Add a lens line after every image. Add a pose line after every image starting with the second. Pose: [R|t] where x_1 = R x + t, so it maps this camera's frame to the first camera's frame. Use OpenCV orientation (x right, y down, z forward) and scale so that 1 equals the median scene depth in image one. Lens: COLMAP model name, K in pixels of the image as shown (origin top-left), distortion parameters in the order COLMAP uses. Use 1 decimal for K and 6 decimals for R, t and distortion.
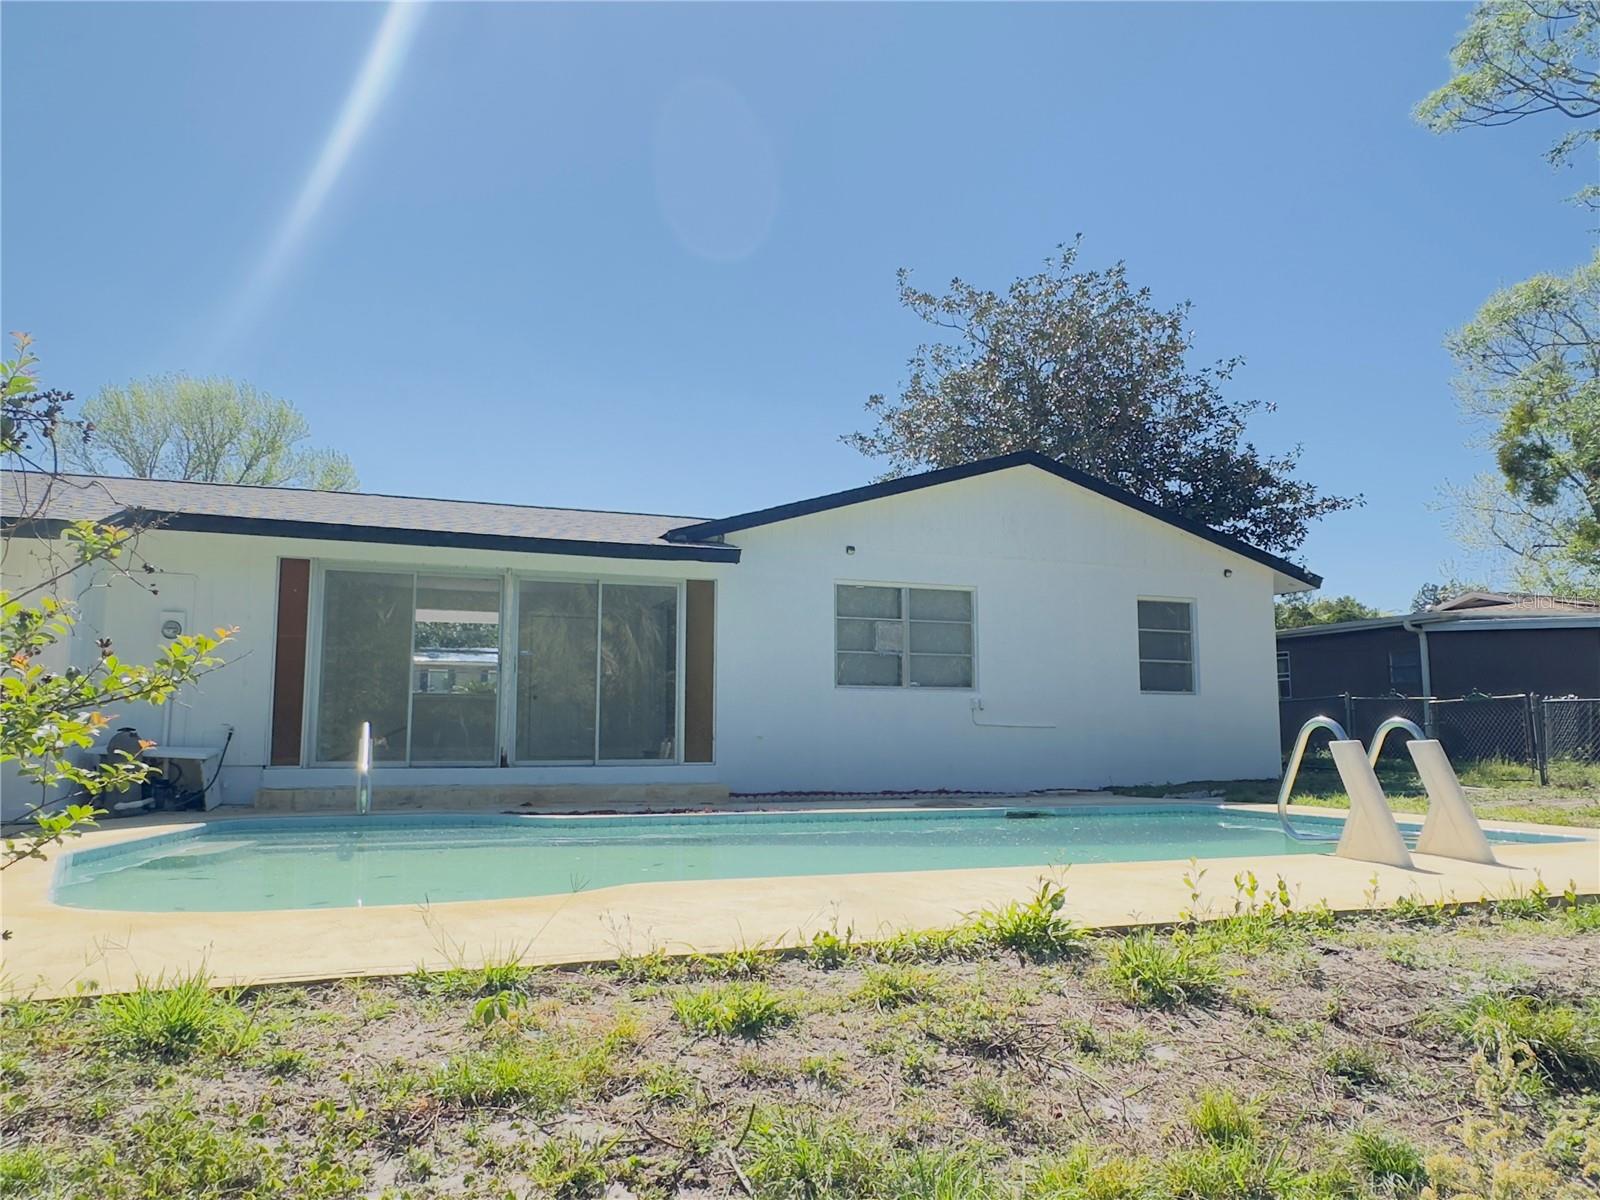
lens RADIAL K [[1094.4, 0, 802.0], [0, 1094.4, 608.4], [0, 0, 1]] dist [-0.005951, -0.003984]
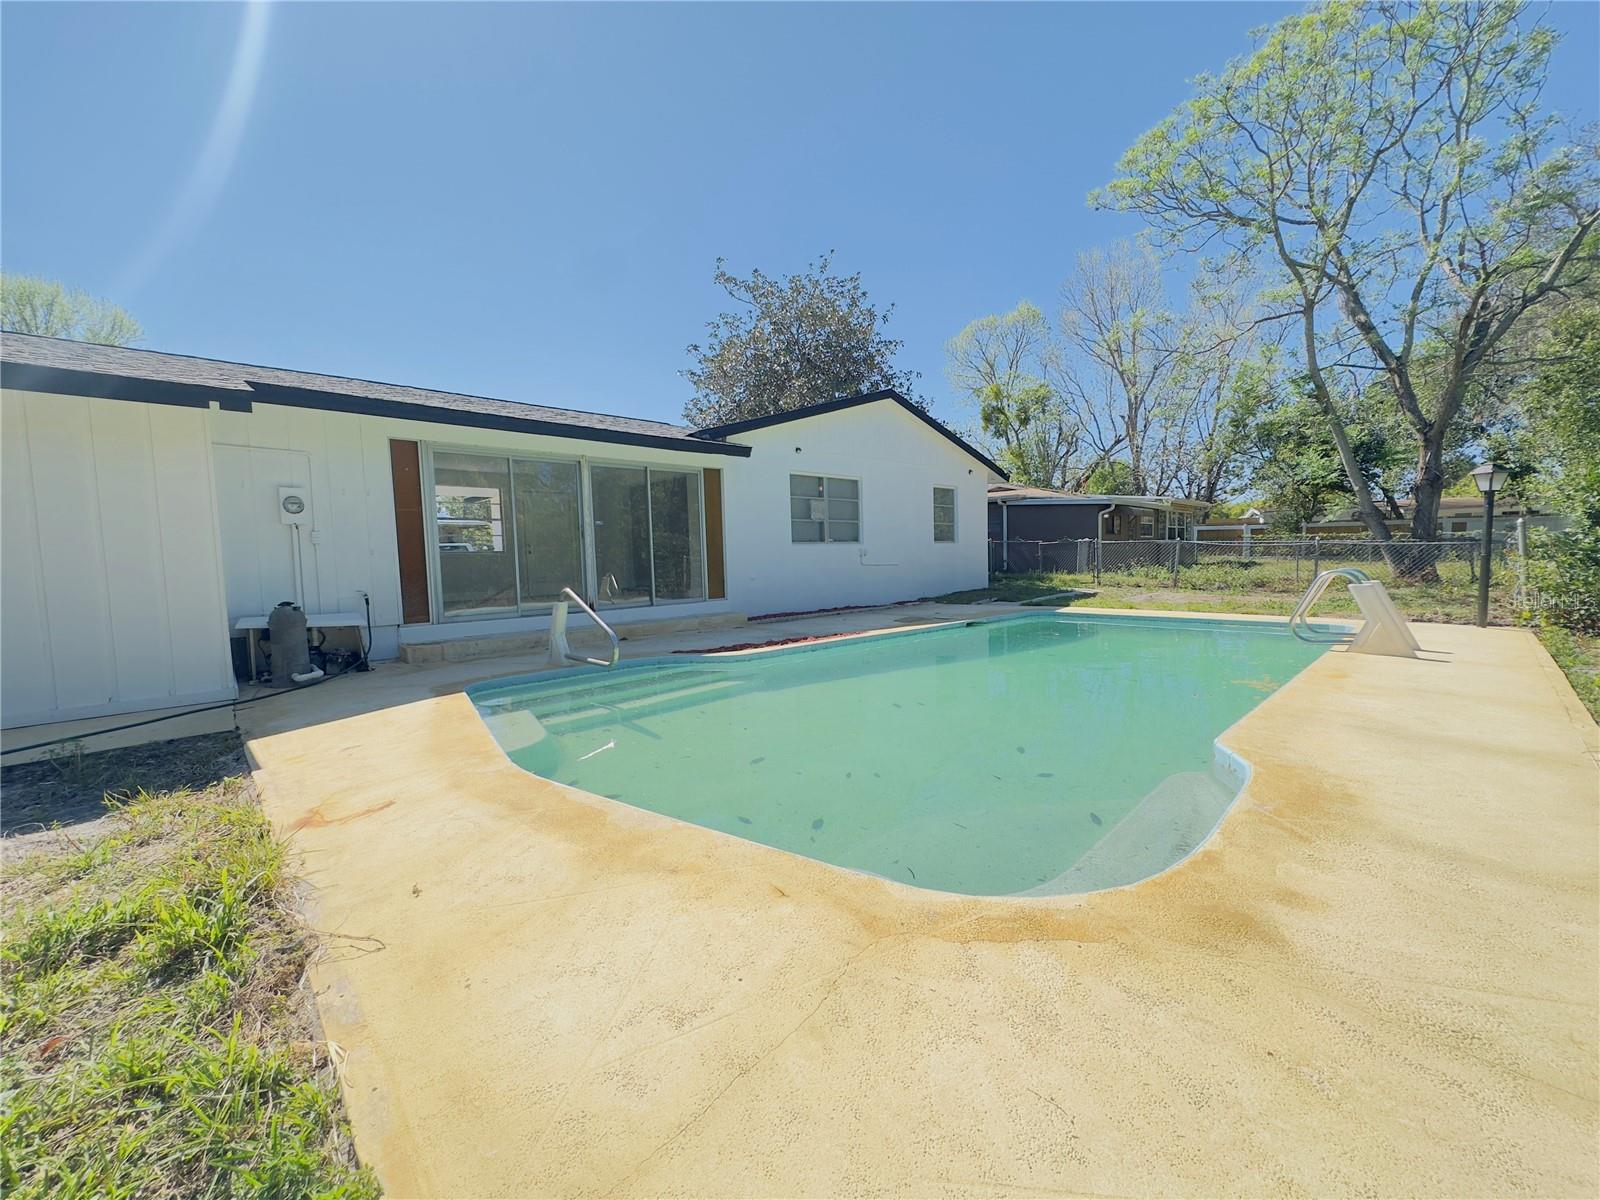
lens RADIAL K [[634.6, 0, 799.0], [0, 634.6, 588.4], [0, 0, 1]] dist [0.000094, 0.000057]
pose [[0.920116, -0.047977, 0.388696, -0.294619], [-0.013930, 0.987831, 0.154905, -0.001955], [-0.391398, -0.147945, 0.908251, 0.194507]]
